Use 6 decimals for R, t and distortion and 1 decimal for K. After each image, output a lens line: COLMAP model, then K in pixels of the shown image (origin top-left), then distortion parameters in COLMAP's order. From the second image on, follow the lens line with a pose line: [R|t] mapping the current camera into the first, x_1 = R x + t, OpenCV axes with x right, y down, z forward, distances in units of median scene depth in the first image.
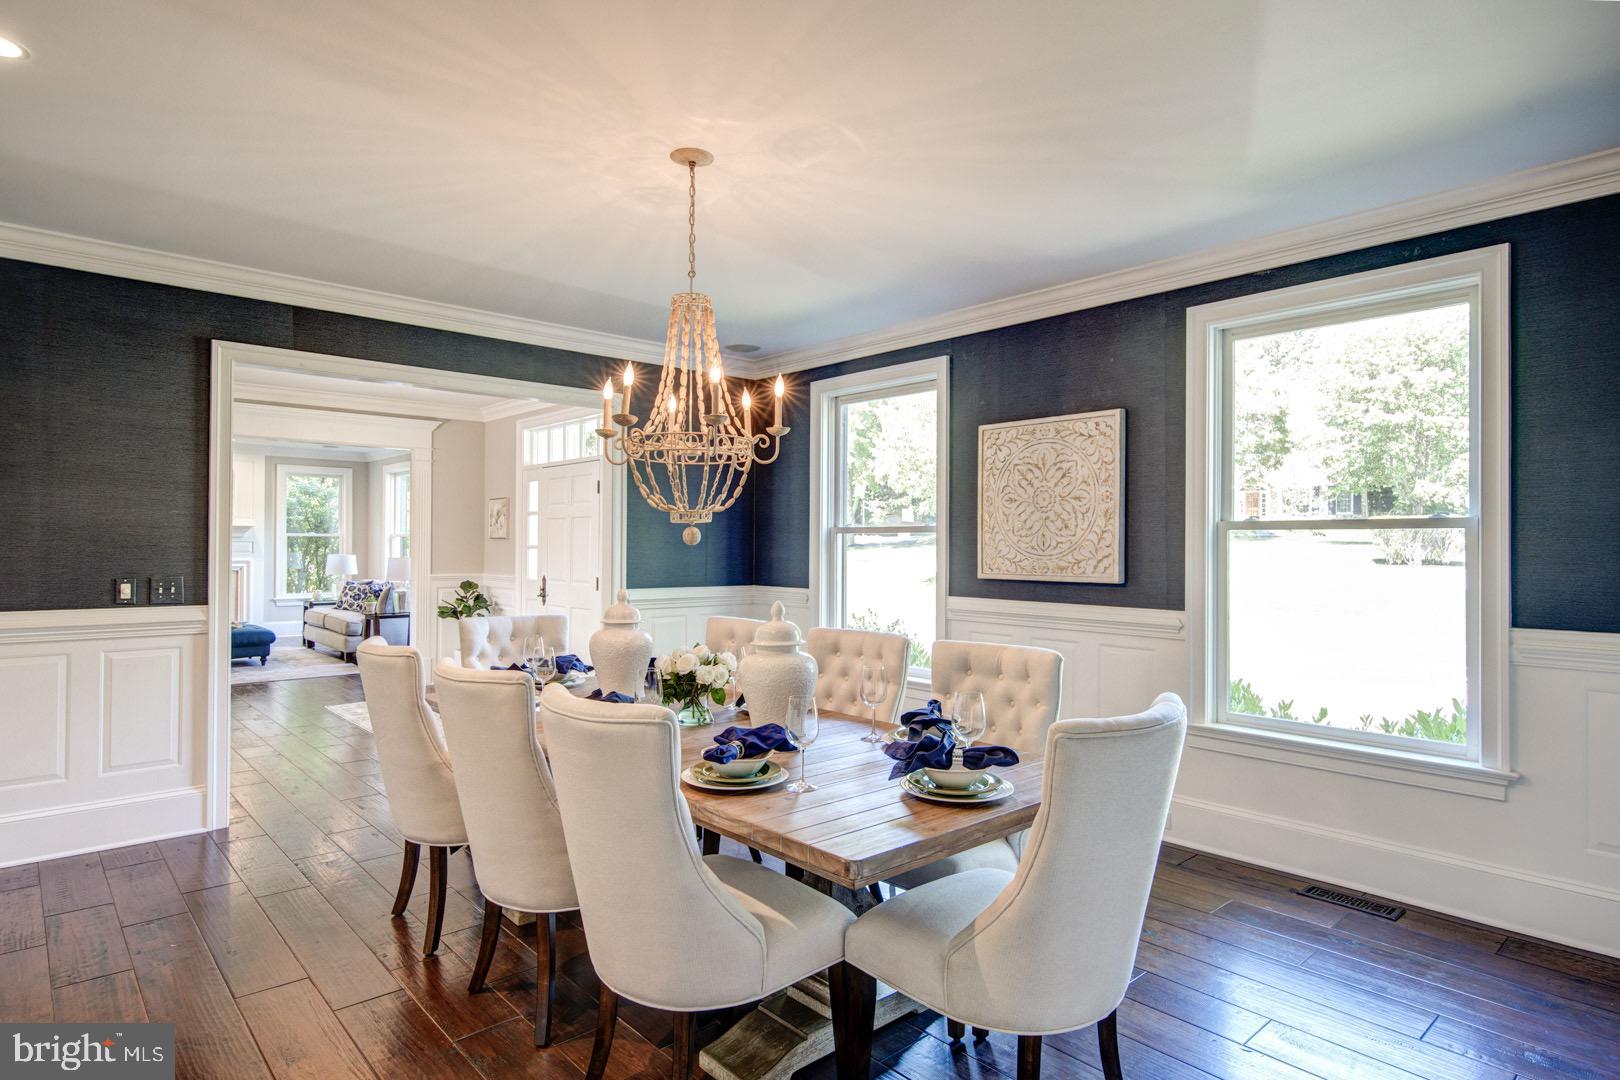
lens RADIAL K [[883.0, 0, 808.8], [0, 883.0, 538.1], [0, 0, 1]] dist [0.000681, 0.000135]
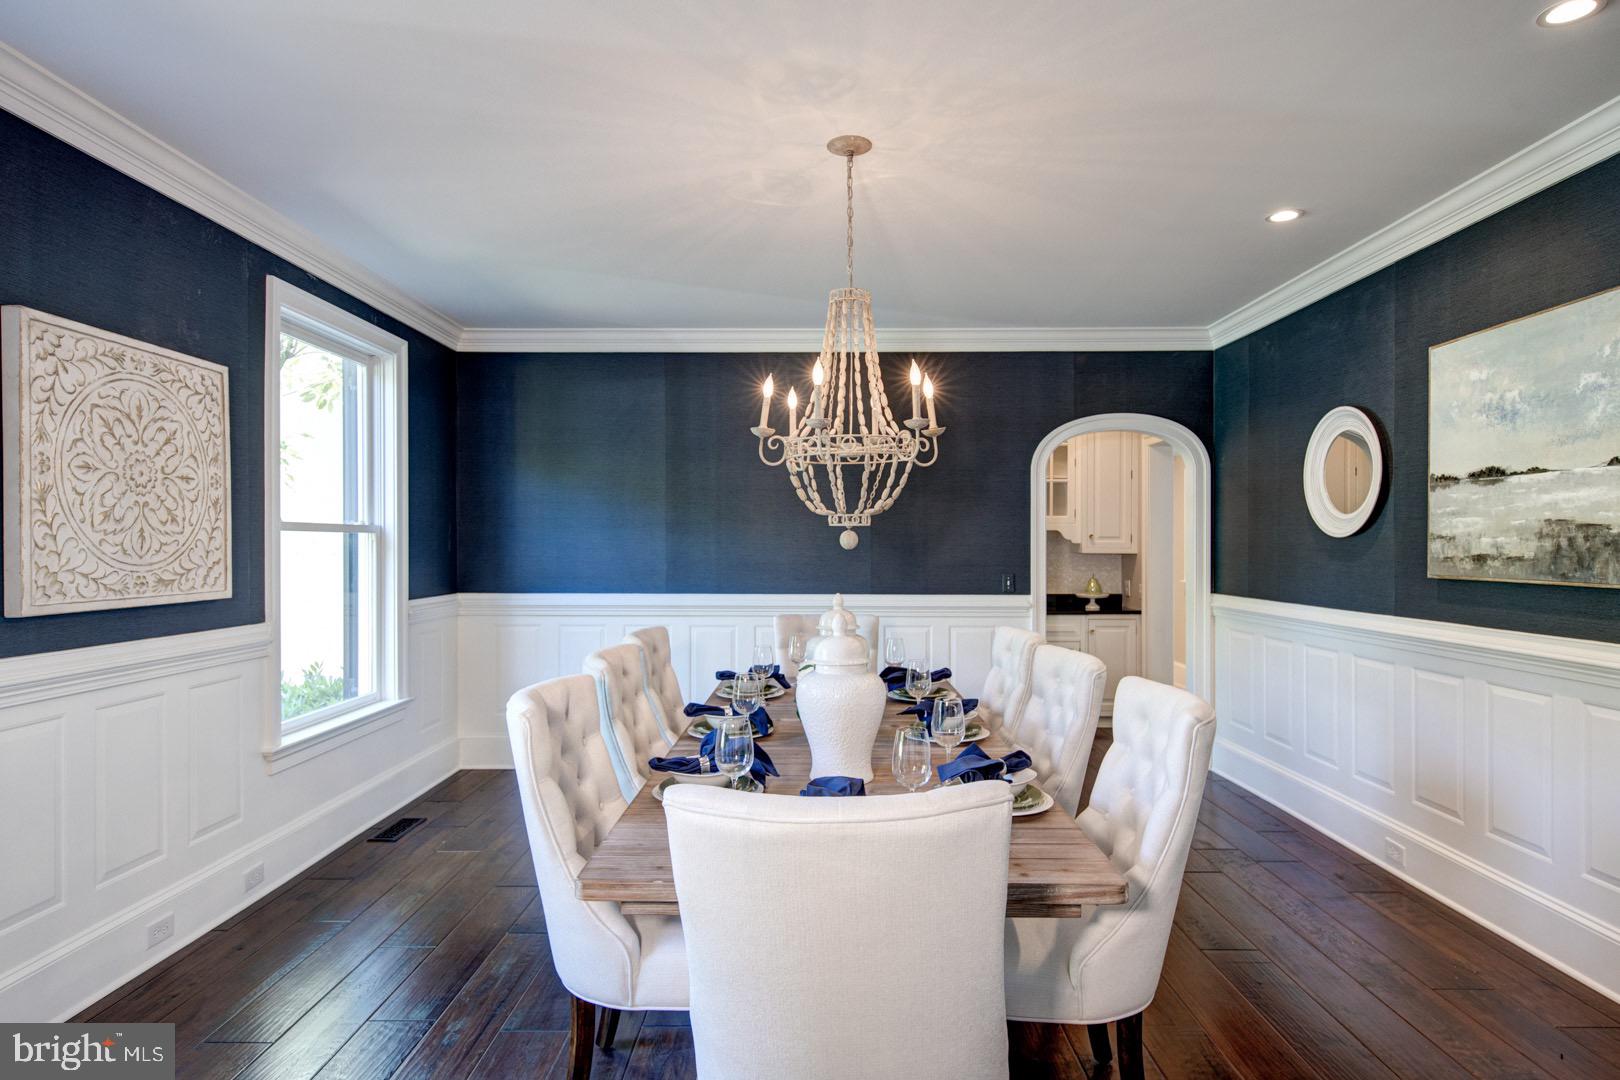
lens RADIAL K [[883.0, 0, 806.0], [0, 883.0, 545.0], [0, 0, 1]] dist [0.000681, 0.000135]
pose [[-0.730431, -0.004665, 0.682971, -0.493917], [-0.007032, 0.999975, -0.000691, 0.003134], [-0.682950, -0.005308, -0.730445, 1.133267]]
